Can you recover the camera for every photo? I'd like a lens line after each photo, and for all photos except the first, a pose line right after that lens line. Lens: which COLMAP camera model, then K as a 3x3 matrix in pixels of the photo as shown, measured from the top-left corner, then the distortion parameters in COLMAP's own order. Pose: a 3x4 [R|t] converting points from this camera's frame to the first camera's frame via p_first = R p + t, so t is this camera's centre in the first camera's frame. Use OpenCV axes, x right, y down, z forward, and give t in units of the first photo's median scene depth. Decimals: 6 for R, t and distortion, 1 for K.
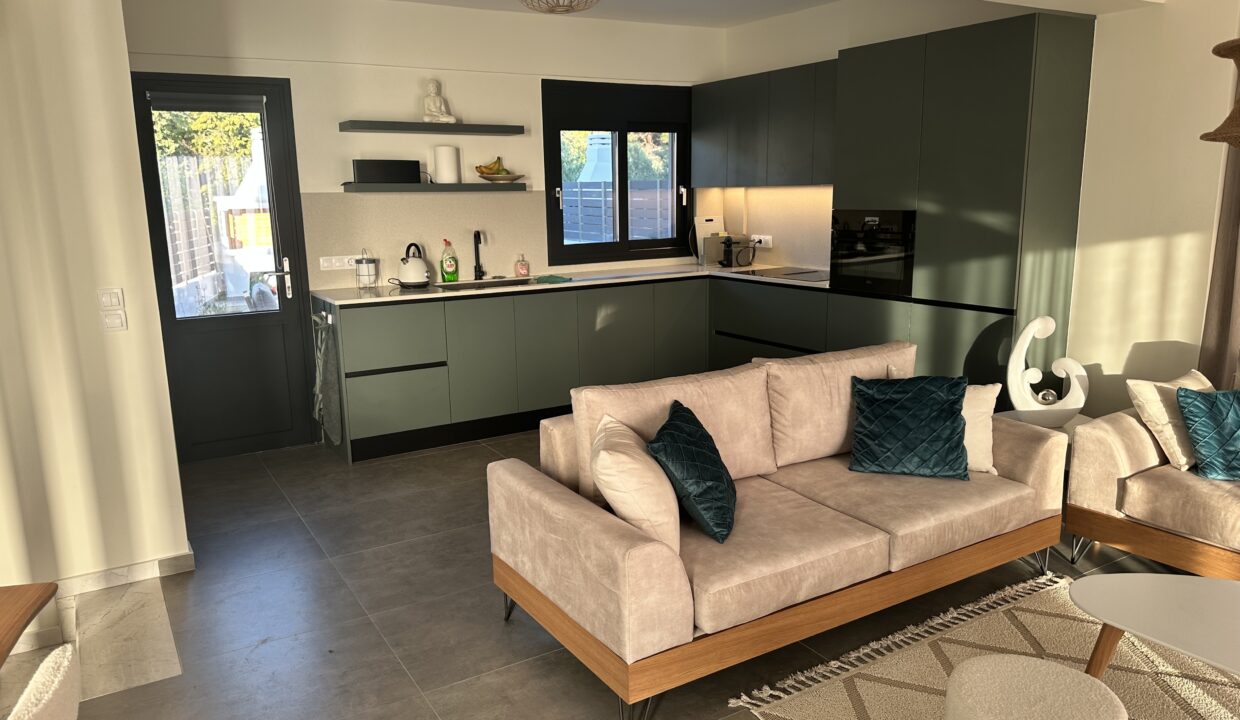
lens RADIAL K [[869.1, 0, 615.1], [0, 869.1, 365.0], [0, 0, 1]] dist [0.126661, -0.180689]
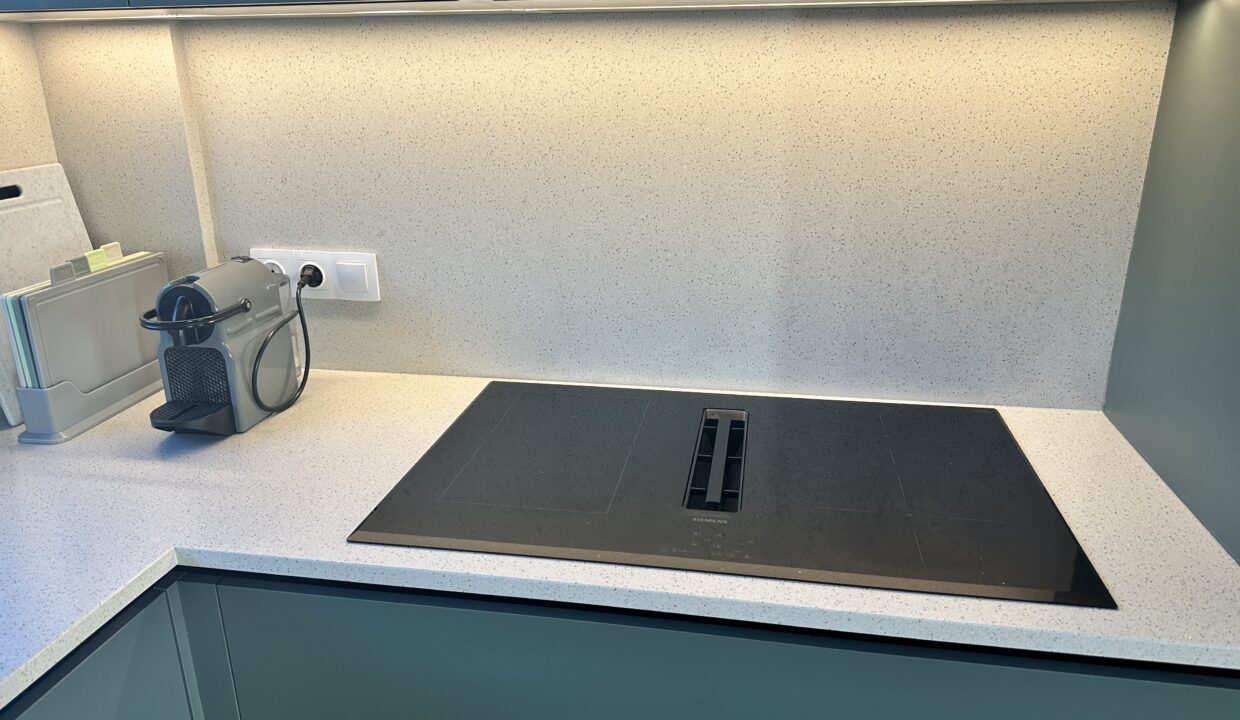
lens RADIAL K [[869.1, 0, 615.1], [0, 869.1, 365.0], [0, 0, 1]] dist [0.126661, -0.180689]
pose [[0.665057, -0.240982, 0.706843, 0.056208], [0.150935, 0.970346, 0.188804, -0.171615], [-0.731380, -0.018878, 0.681708, 0.892427]]
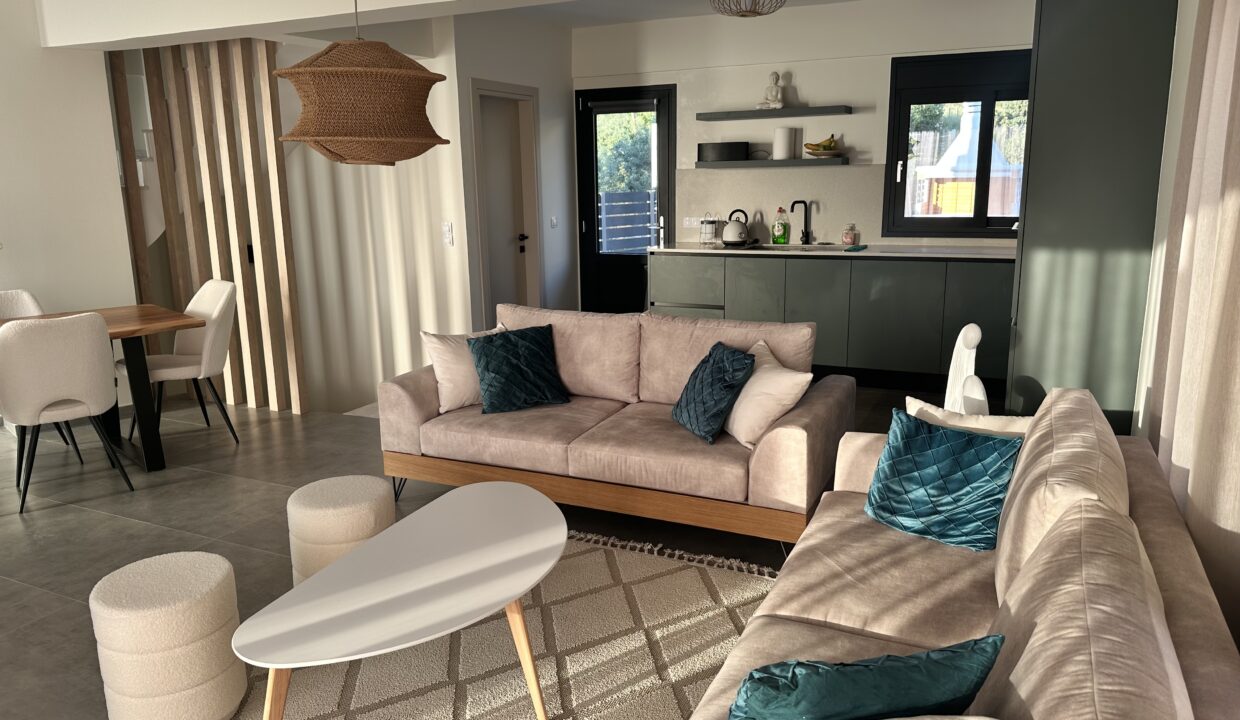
lens RADIAL K [[874.0, 0, 613.4], [0, 874.0, 354.2], [0, 0, 1]] dist [0.108297, -0.158853]
pose [[0.538427, 0.181235, -0.822952, 0.685509], [-0.161994, 0.980644, 0.109976, -0.043603], [0.826955, 0.074100, 0.557364, 0.172439]]
